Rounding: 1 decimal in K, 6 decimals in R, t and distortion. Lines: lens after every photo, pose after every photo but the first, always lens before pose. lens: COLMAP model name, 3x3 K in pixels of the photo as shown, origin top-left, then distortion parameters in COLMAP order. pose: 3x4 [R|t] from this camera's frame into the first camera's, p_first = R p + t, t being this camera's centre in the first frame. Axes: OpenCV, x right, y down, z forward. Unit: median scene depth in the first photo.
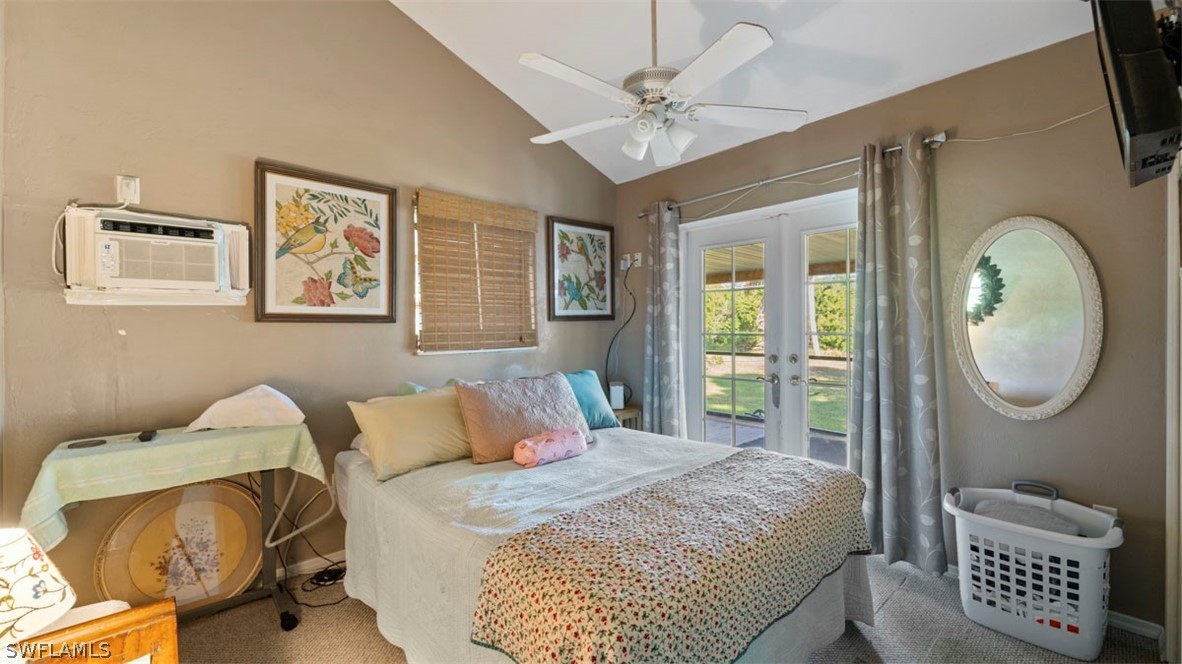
lens RADIAL K [[481.1, 0, 588.0], [0, 481.1, 320.4], [0, 0, 1]] dist [0.000201, -0.000119]
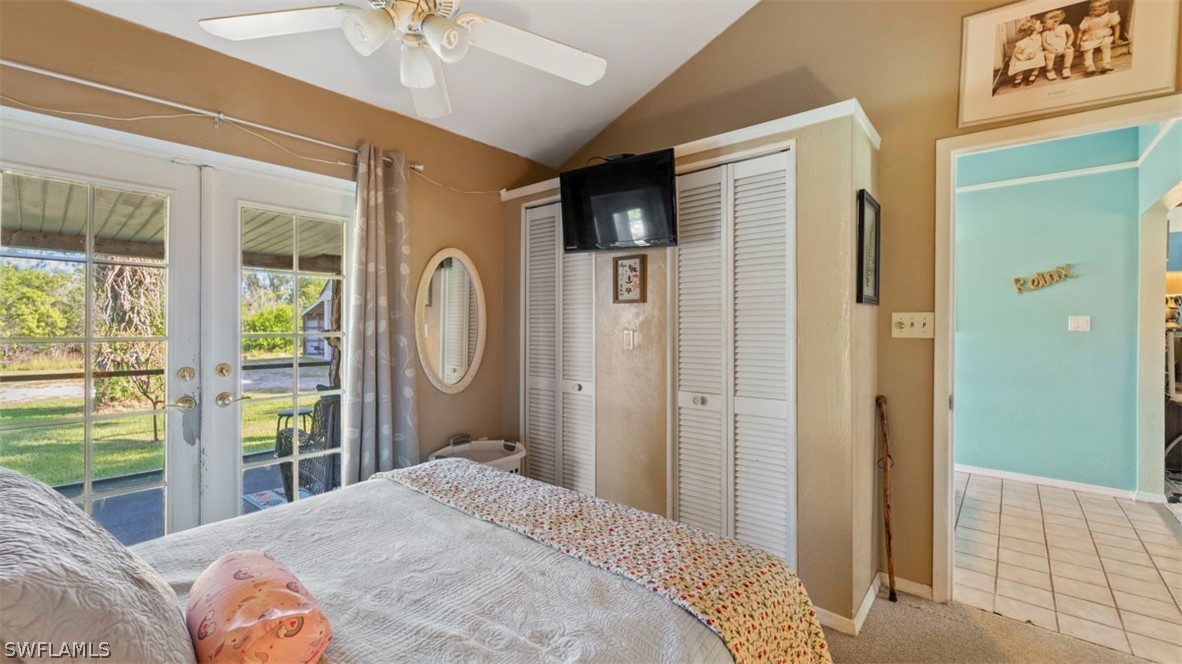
lens RADIAL K [[492.3, 0, 574.9], [0, 492.3, 325.9], [0, 0, 1]] dist [0.000164, -0.000002]
pose [[-0.118459, 0.007665, 0.992929, -0.486315], [-0.008979, 0.999921, -0.008791, 0.017132], [-0.992918, -0.009957, -0.118380, 0.711312]]
